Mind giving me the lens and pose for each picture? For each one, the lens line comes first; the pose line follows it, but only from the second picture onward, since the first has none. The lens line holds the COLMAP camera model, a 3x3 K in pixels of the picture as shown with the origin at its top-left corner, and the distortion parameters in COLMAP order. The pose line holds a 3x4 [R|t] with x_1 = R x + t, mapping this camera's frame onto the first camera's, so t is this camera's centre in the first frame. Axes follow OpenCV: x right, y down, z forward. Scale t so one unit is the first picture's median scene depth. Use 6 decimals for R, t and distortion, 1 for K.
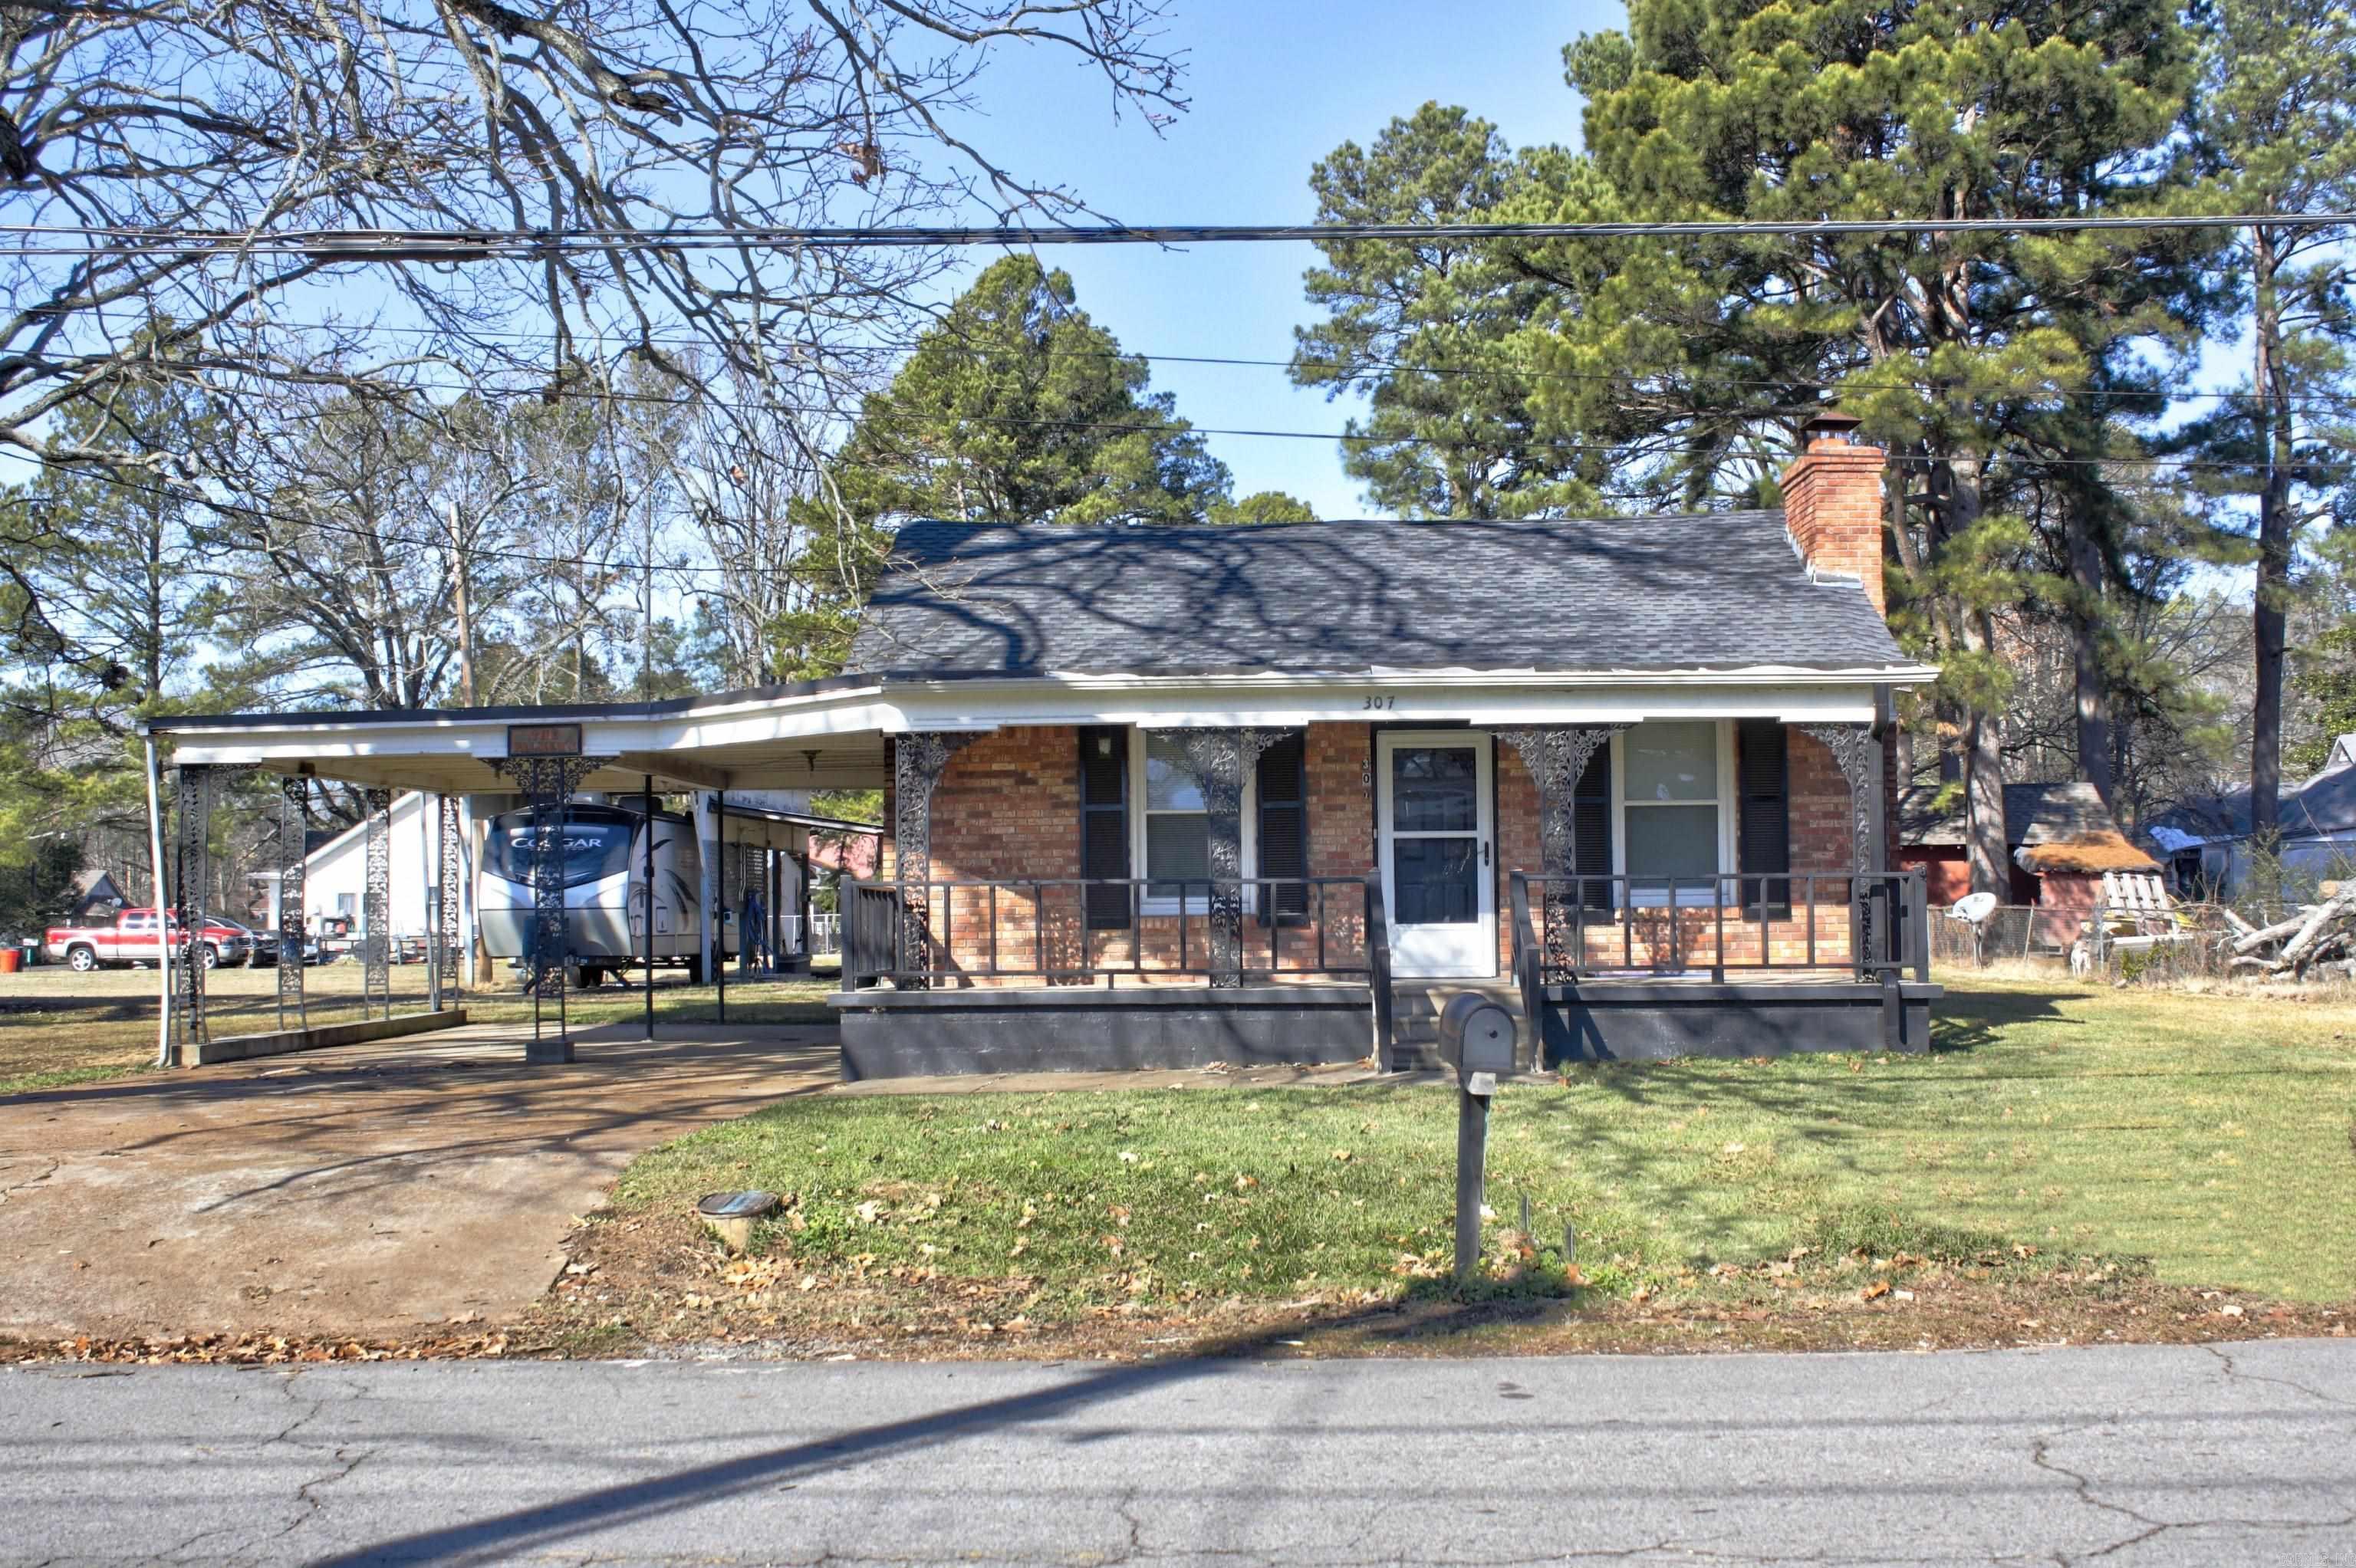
lens RADIAL K [[2682.4, 0, 1178.4], [0, 2682.4, 787.7], [0, 0, 1]] dist [-0.021977, 0.000000]
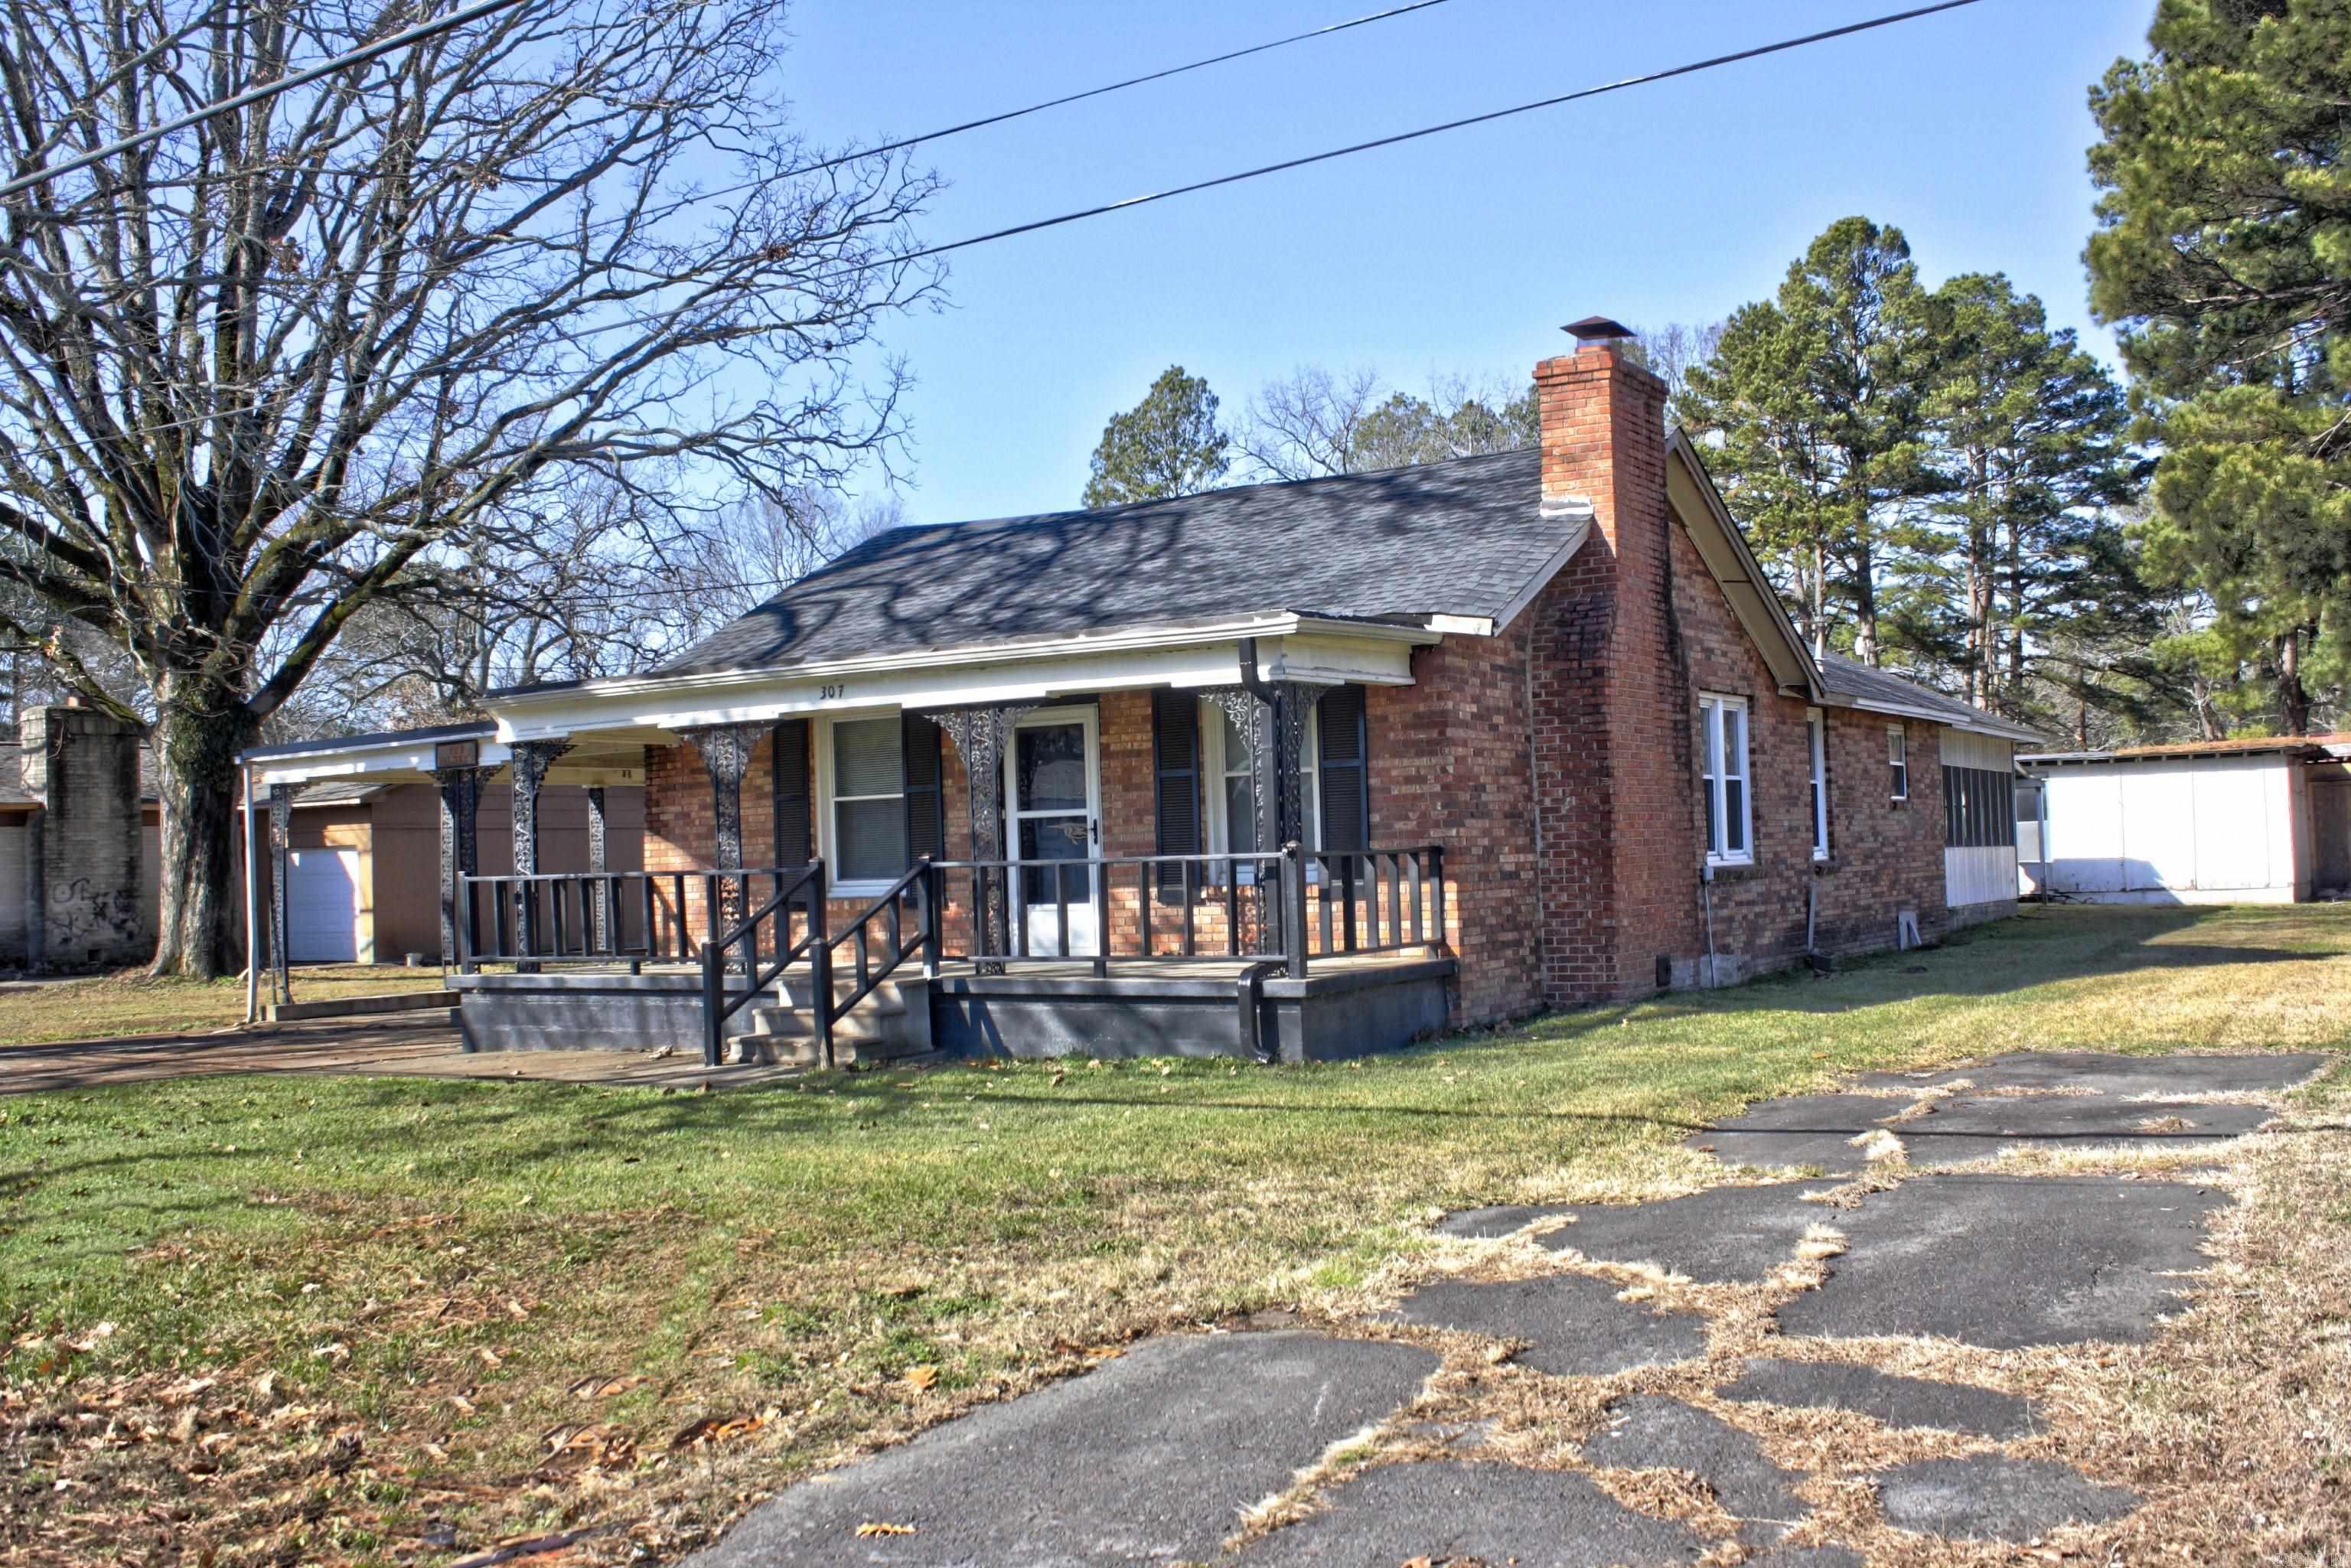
lens RADIAL K [[2281.9, 0, 1175.7], [0, 2281.9, 782.5], [0, 0, 1]] dist [-0.066682, 0.000000]
pose [[0.848809, -0.035002, -0.527539, 0.576184], [0.048167, 0.998776, 0.011231, -0.001088], [0.526501, -0.034943, 0.849456, 0.314149]]
